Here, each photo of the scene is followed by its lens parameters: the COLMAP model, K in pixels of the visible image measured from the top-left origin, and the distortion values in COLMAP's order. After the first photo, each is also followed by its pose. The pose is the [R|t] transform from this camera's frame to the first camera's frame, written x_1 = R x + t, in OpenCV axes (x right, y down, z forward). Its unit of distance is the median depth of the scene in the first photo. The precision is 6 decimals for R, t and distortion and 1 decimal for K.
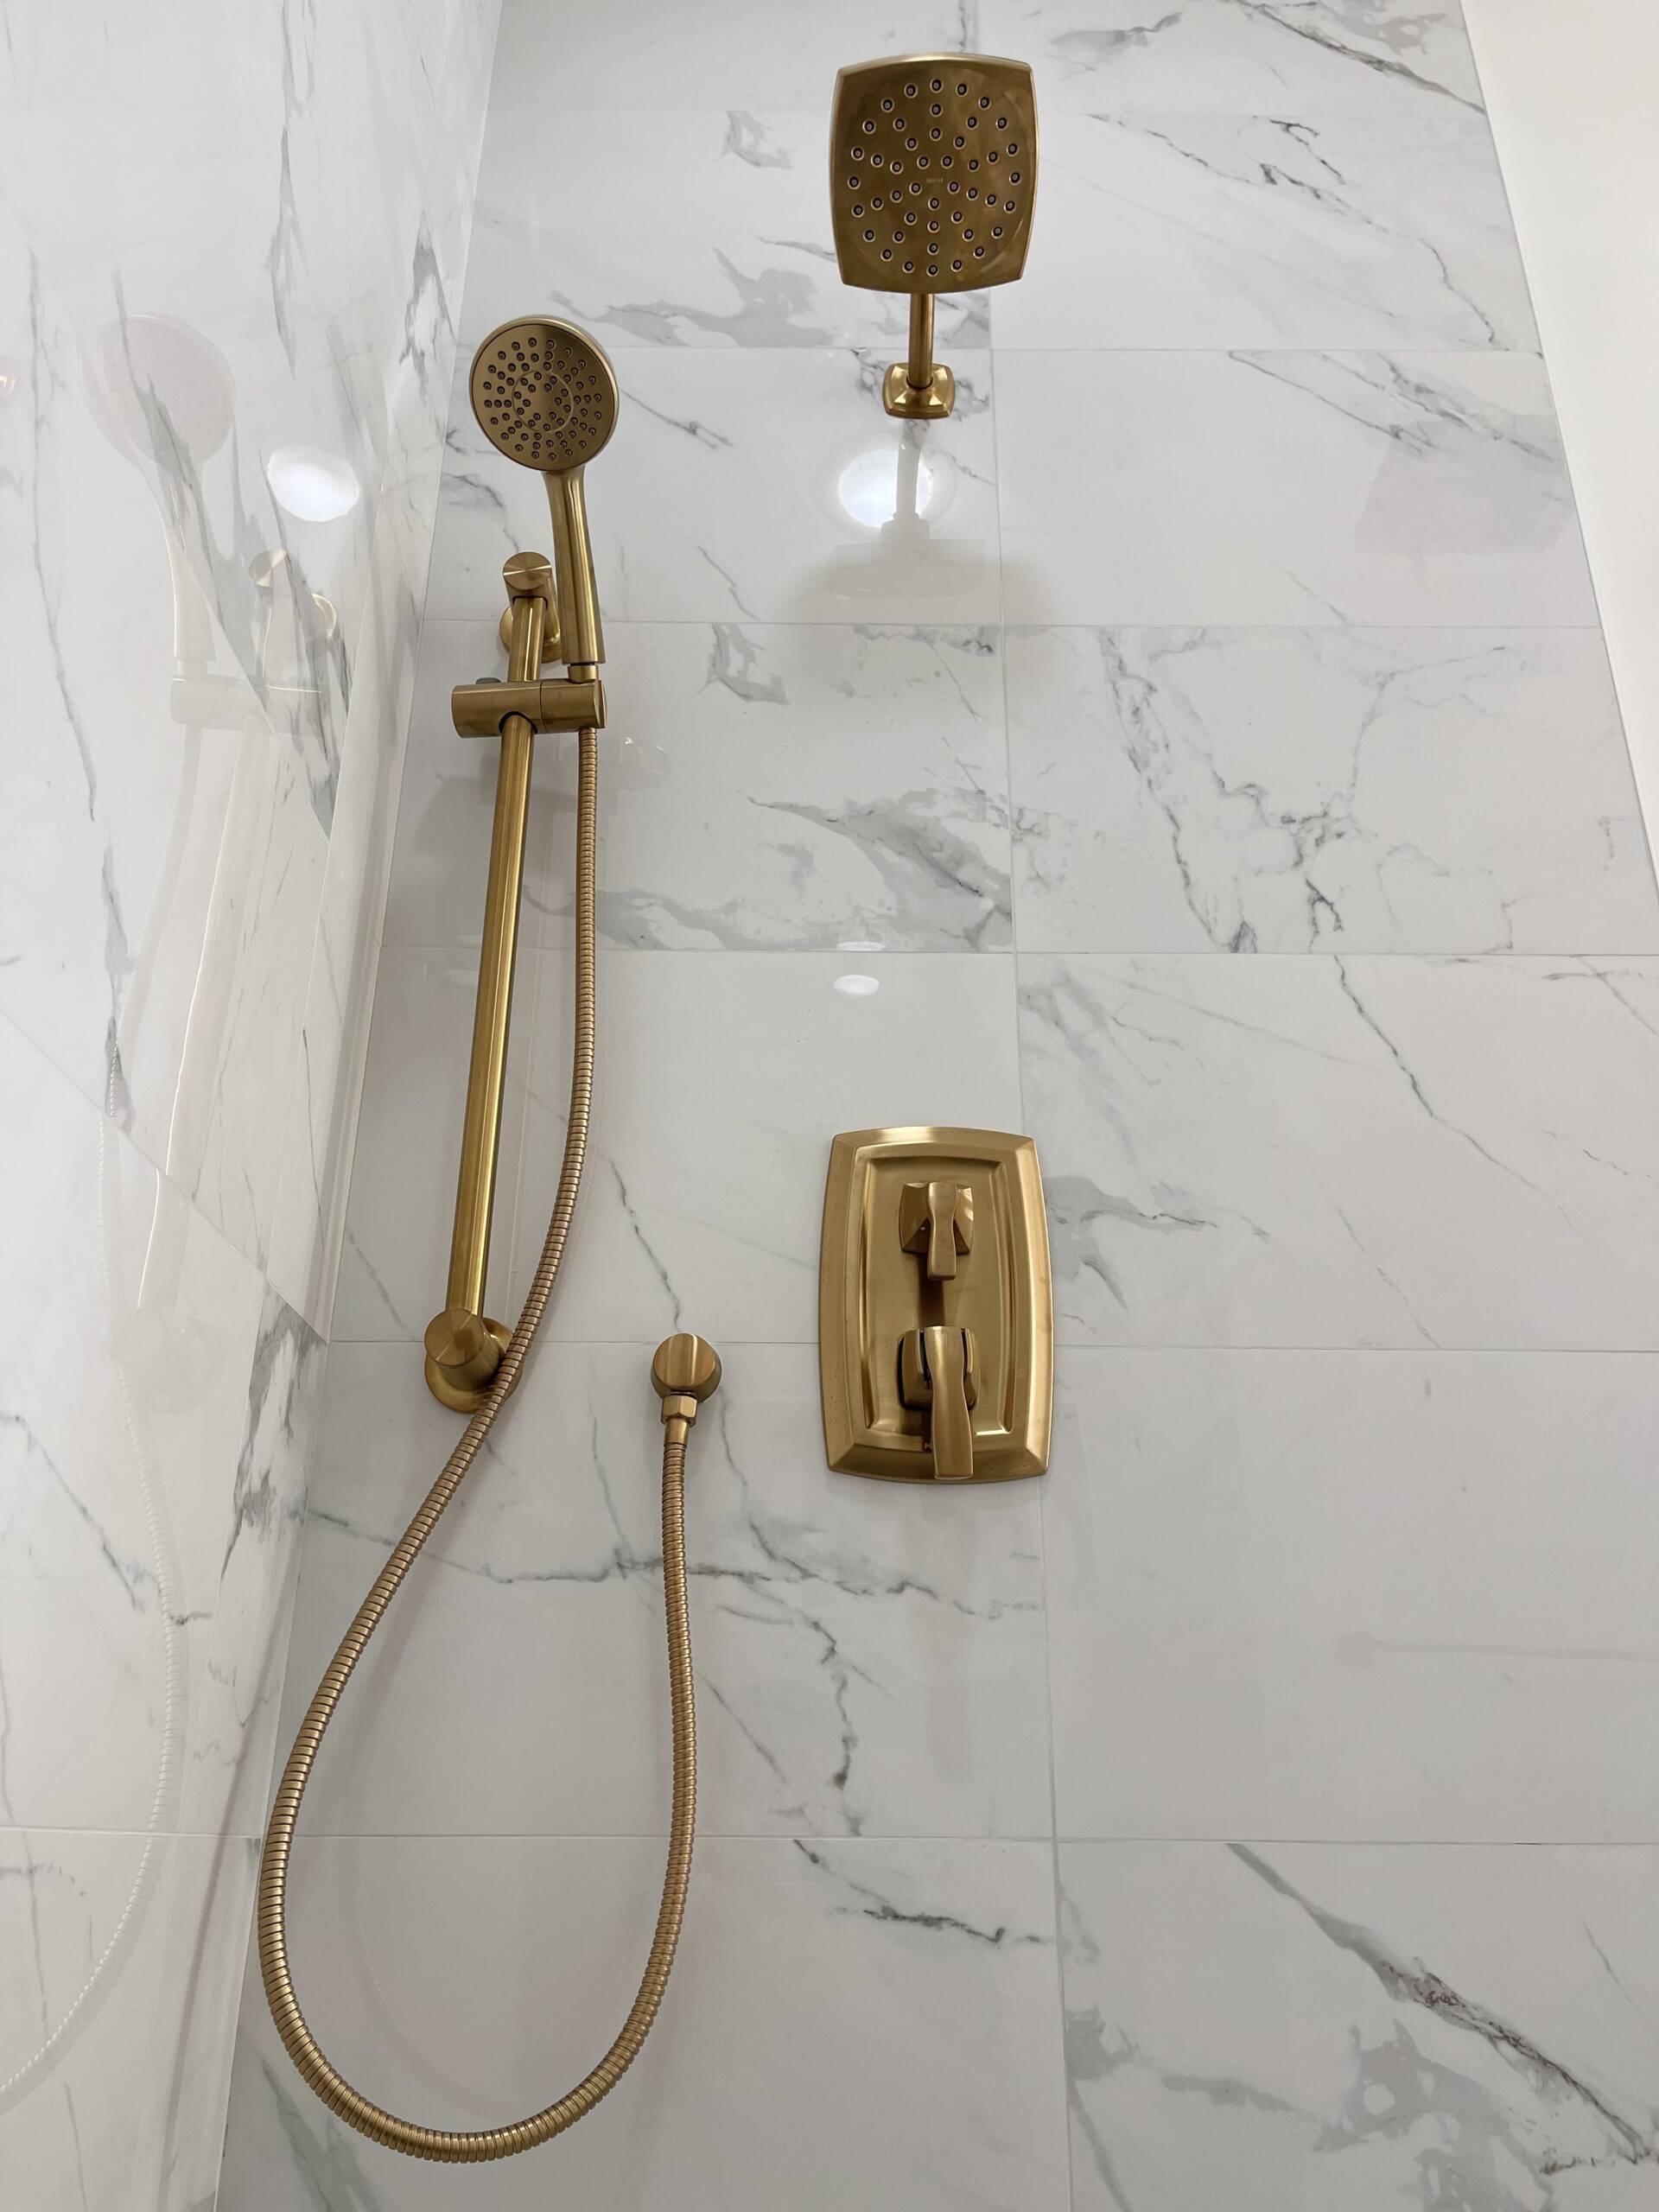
lens RADIAL K [[1670.8, 0, 828.7], [0, 1670.8, 1116.0], [0, 0, 1]] dist [0.016763, 0.001950]
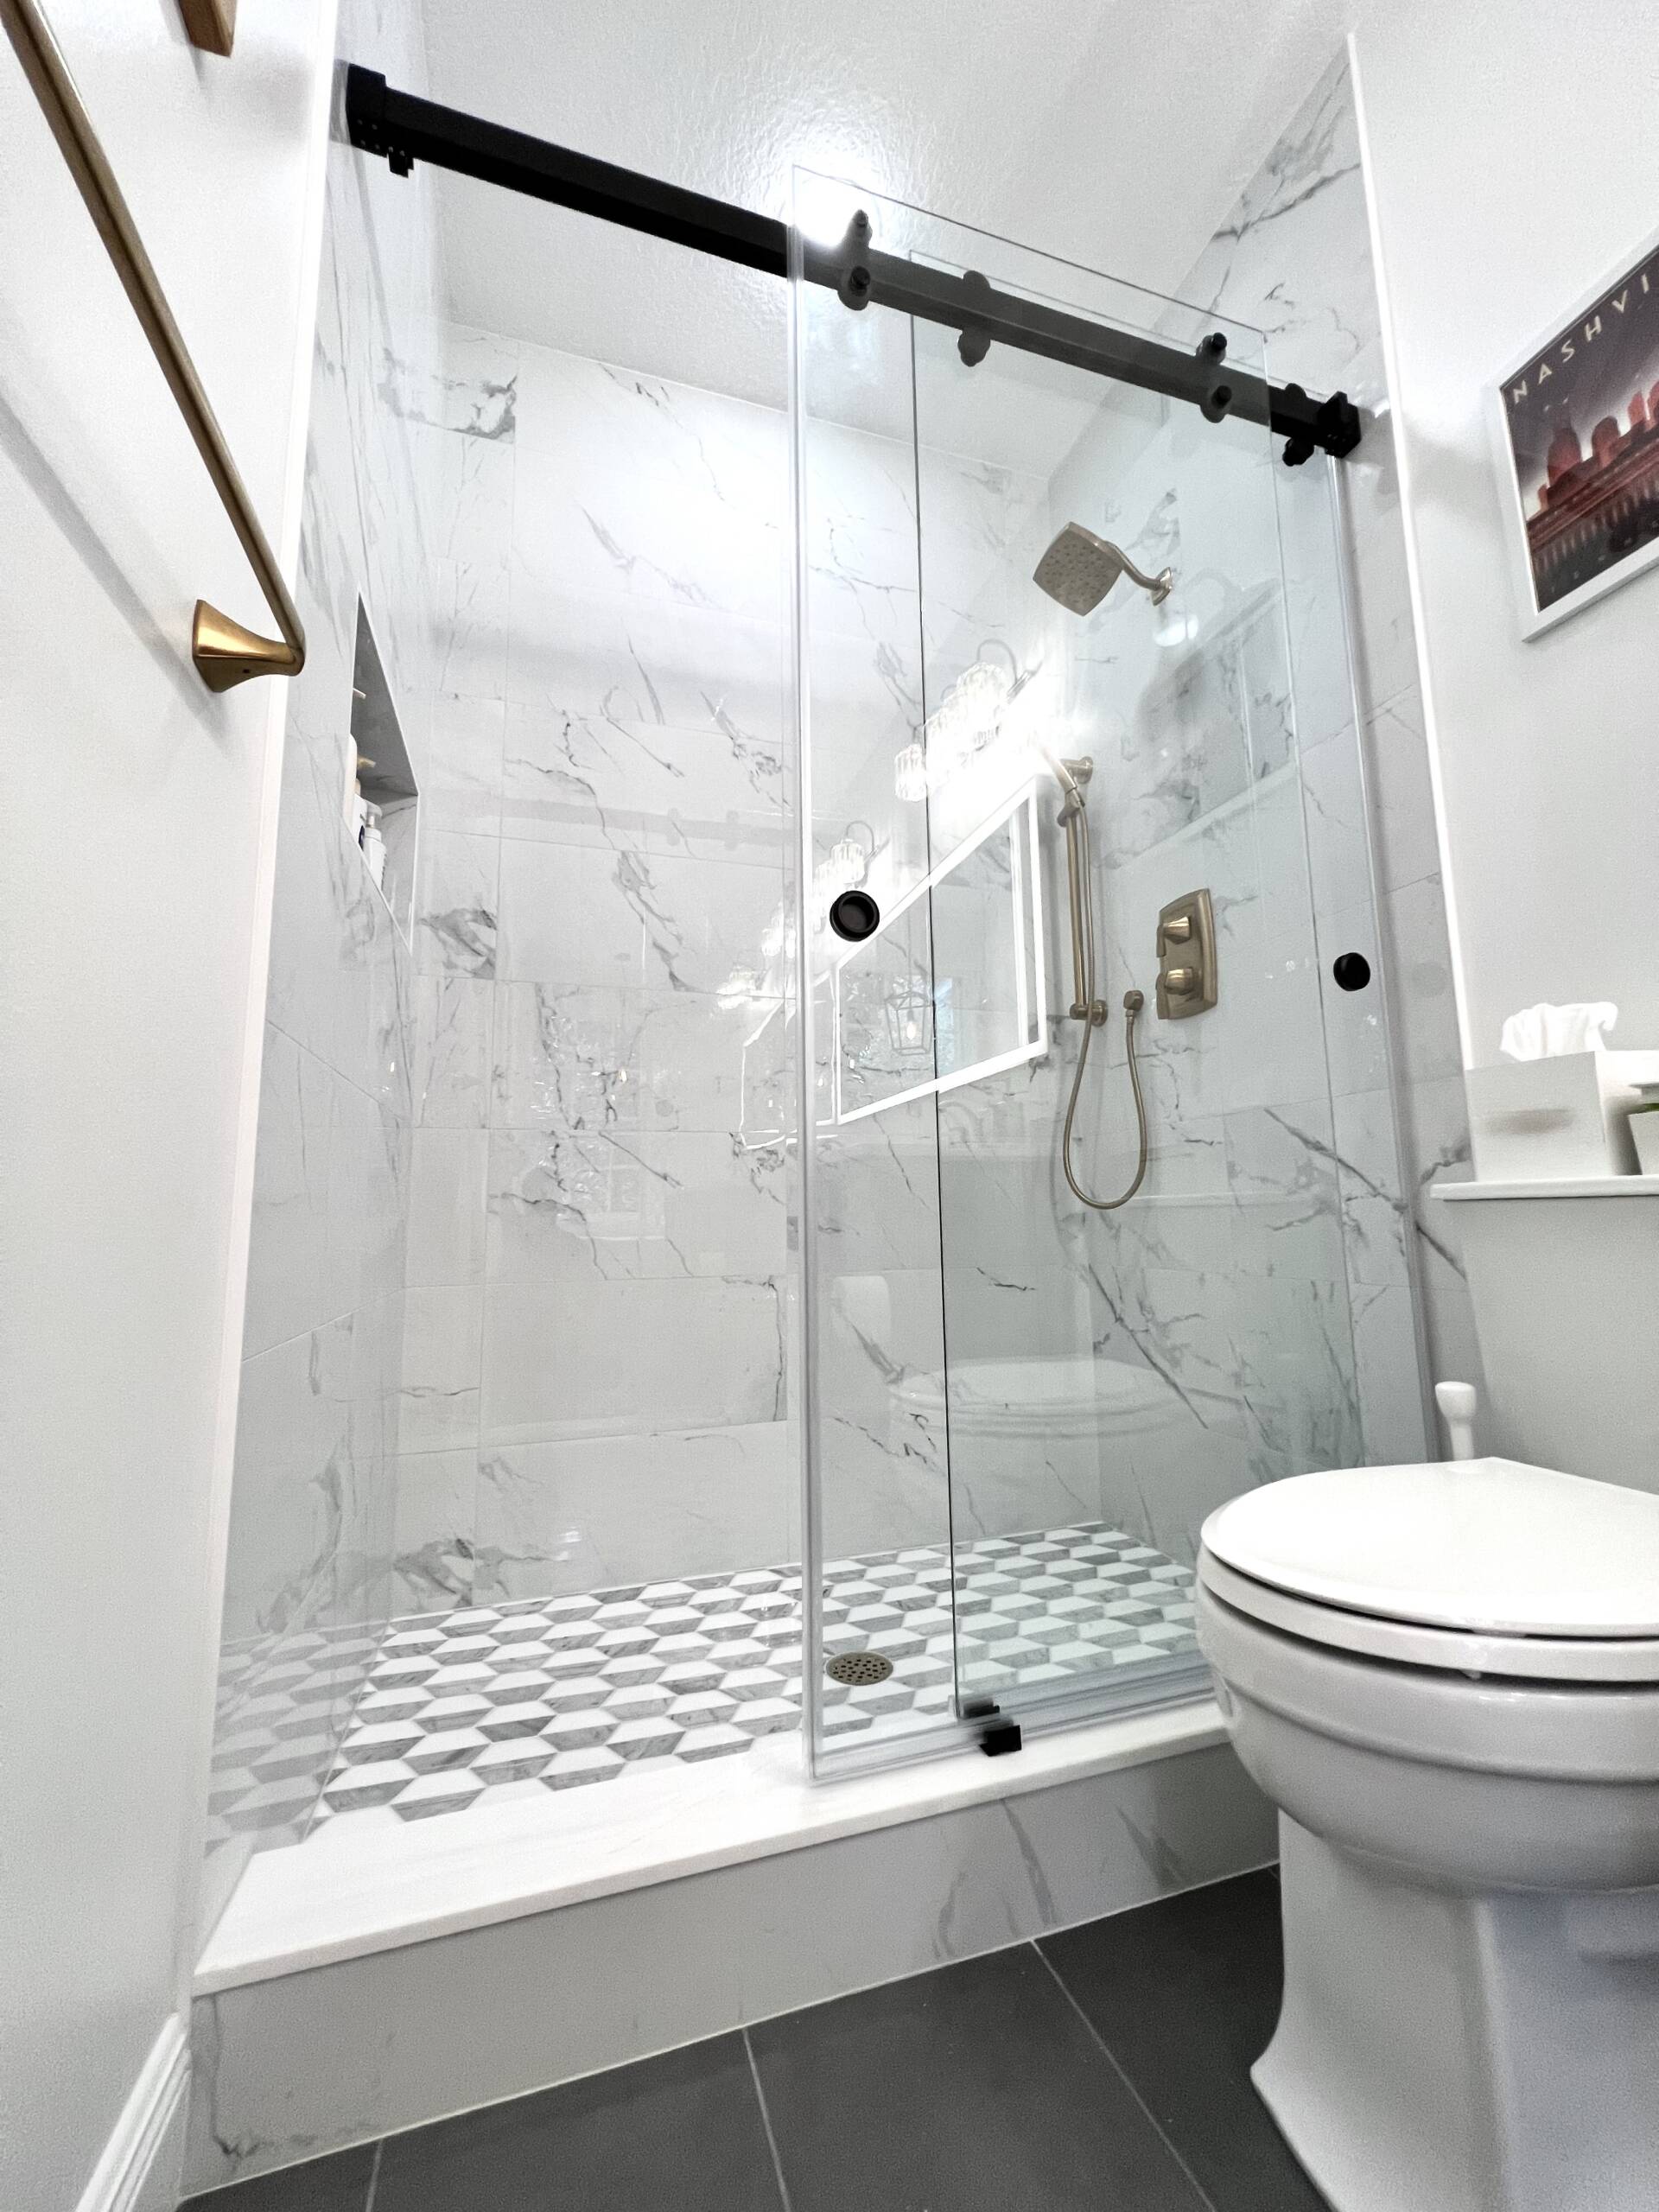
lens RADIAL K [[888.2, 0, 830.5], [0, 888.2, 1104.1], [0, 0, 1]] dist [-0.000190, 0.000000]
pose [[0.306162, -0.135427, -0.942297, 1.425285], [0.387568, 0.921818, -0.006559, 0.126082], [0.869515, -0.363196, 0.334712, -0.198774]]
